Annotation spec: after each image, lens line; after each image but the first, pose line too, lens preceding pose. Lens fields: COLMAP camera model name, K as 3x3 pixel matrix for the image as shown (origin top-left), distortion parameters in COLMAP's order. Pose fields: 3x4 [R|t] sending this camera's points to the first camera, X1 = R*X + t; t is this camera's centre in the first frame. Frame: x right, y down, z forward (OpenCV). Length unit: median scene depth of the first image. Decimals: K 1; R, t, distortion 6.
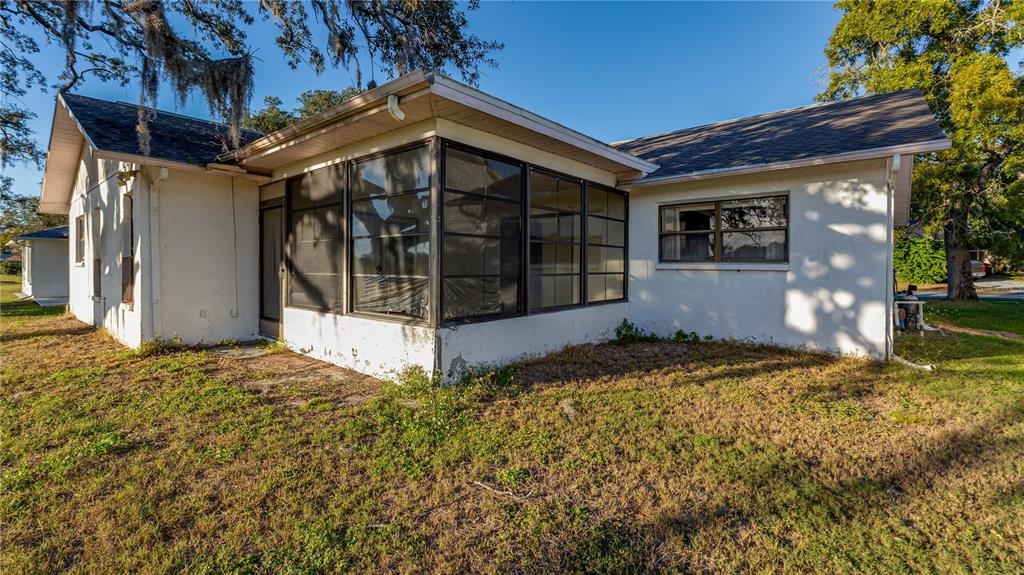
lens RADIAL K [[456.9, 0, 510.9], [0, 456.9, 284.5], [0, 0, 1]] dist [0.000113, 0.000160]
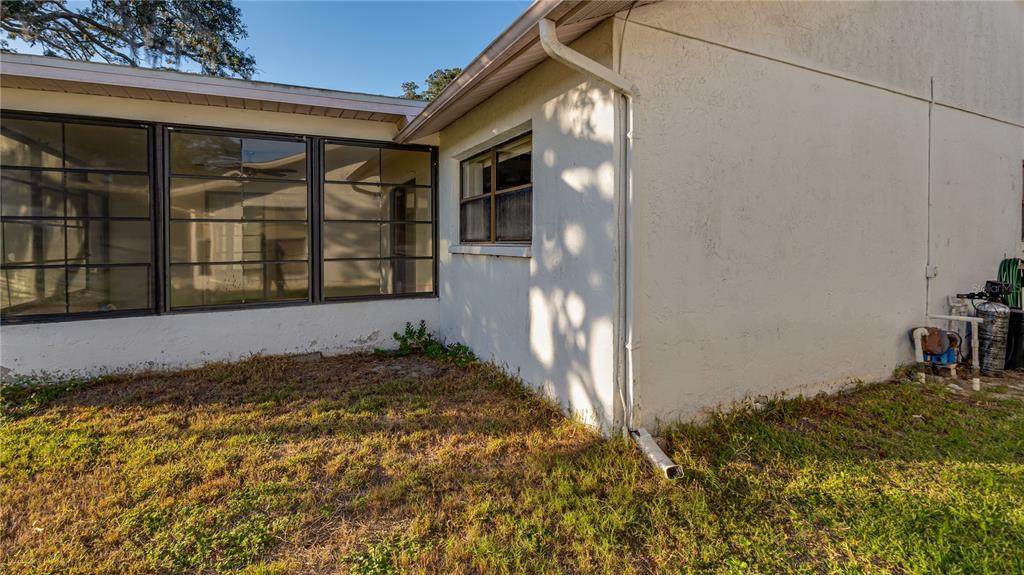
lens RADIAL K [[492.3, 0, 511.4], [0, 492.3, 255.3], [0, 0, 1]] dist [-0.000072, 0.000064]
pose [[0.914194, -0.002785, -0.405267, 0.879987], [-0.002082, 0.999931, -0.011567, -0.024705], [0.405271, 0.011418, 0.914125, 0.436123]]
